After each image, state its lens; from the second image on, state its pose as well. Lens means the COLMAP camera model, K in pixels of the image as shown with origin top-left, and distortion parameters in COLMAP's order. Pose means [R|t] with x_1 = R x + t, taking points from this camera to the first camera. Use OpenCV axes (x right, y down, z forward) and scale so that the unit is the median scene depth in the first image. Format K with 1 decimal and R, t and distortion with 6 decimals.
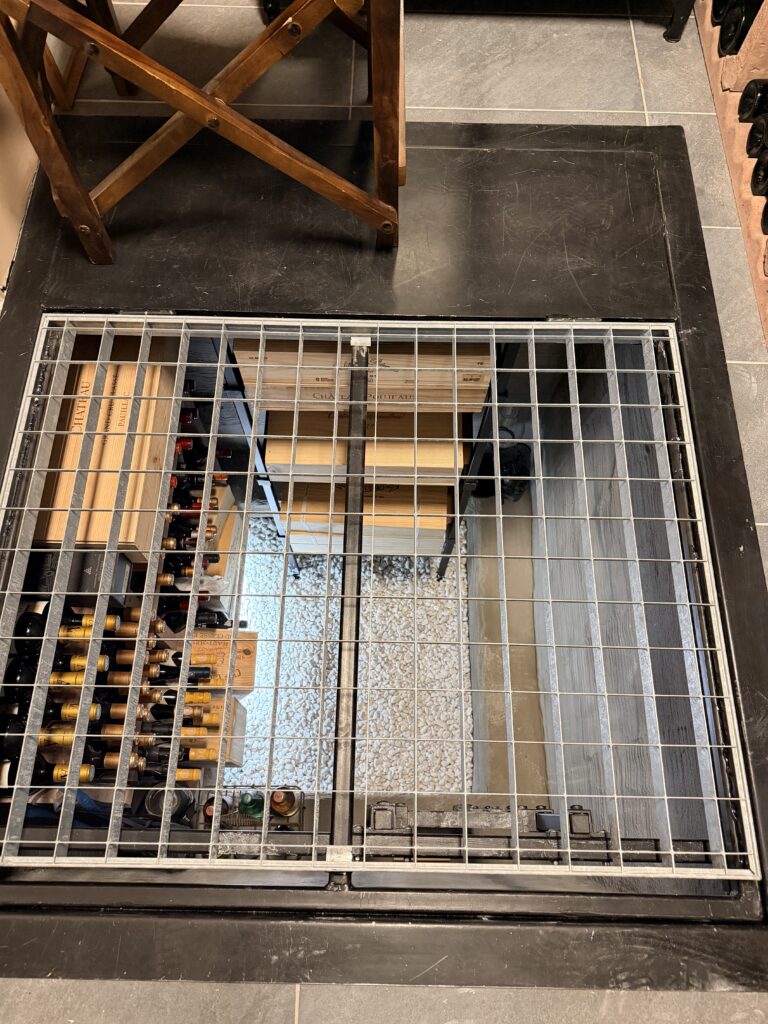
lens RADIAL K [[733.9, 0, 384.0], [0, 733.9, 512.0], [0, 0, 1]] dist [0.110093, -0.145669]
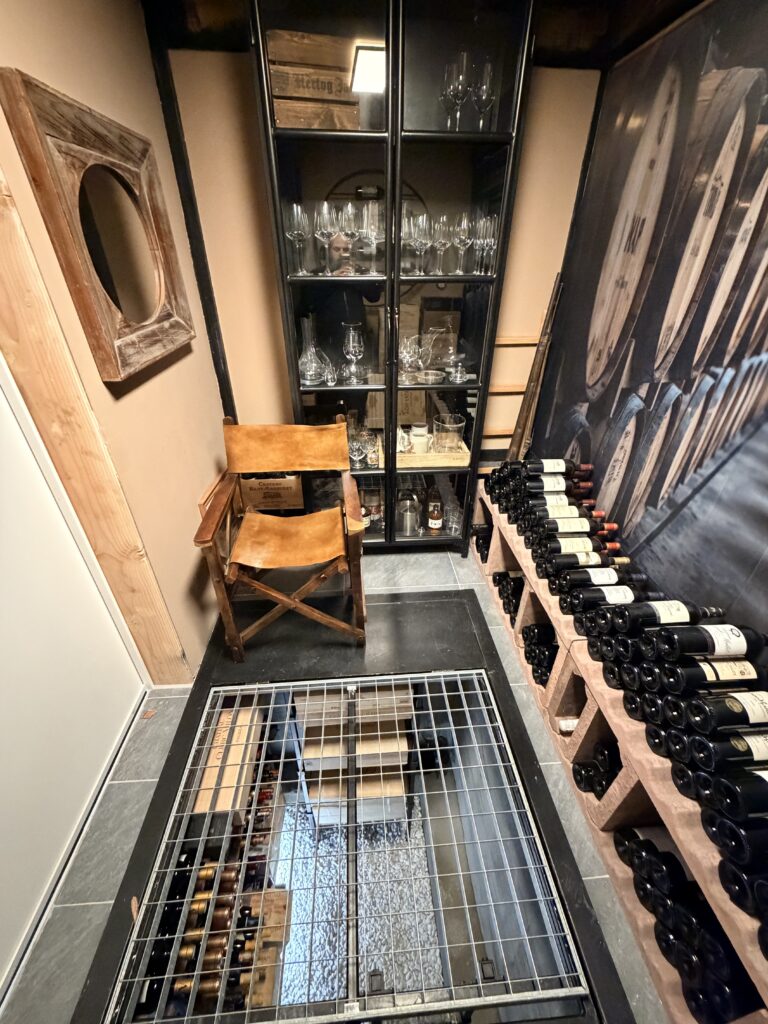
lens RADIAL K [[413.9, 0, 381.5], [0, 413.9, 505.4], [0, 0, 1]] dist [-0.003234, -0.000235]
pose [[0.996337, -0.056828, 0.063896, 0.009917], [0.083567, 0.805521, -0.586645, 0.066469], [-0.018132, 0.589836, 0.807319, -0.340658]]
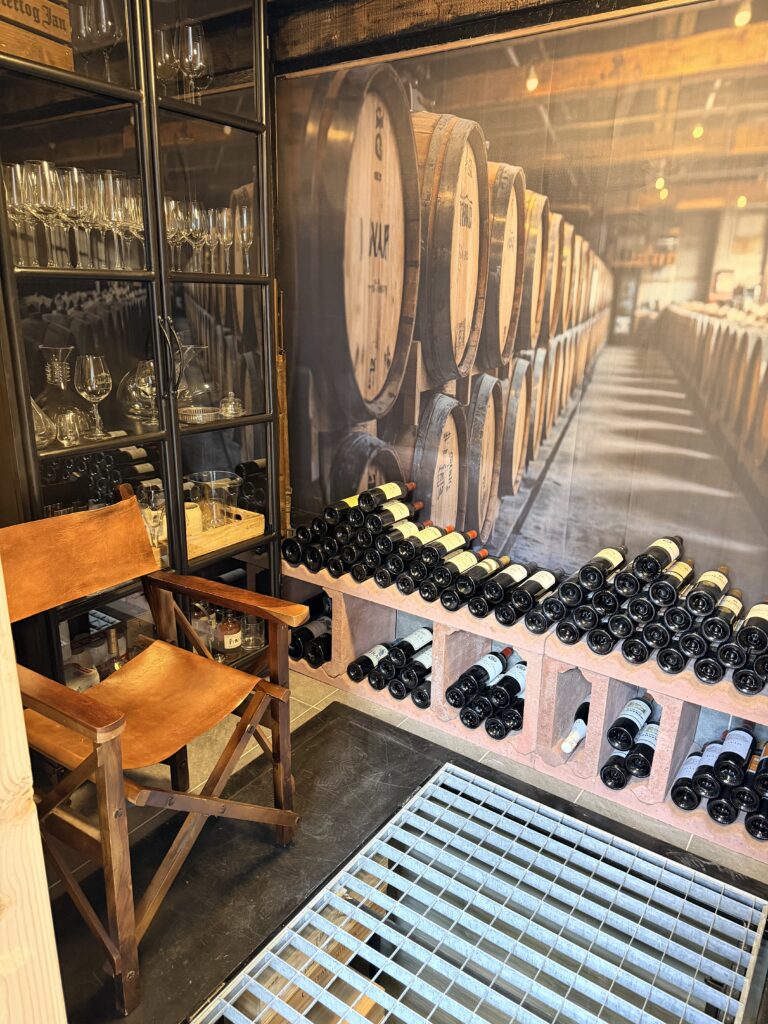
lens RADIAL K [[723.6, 0, 378.4], [0, 723.6, 513.7], [0, 0, 1]] dist [0.057499, -0.061771]
pose [[0.565327, -0.245623, 0.787448, -0.836790], [0.757402, 0.532694, -0.377597, -0.033702], [-0.326723, 0.809880, 0.487182, -0.230487]]
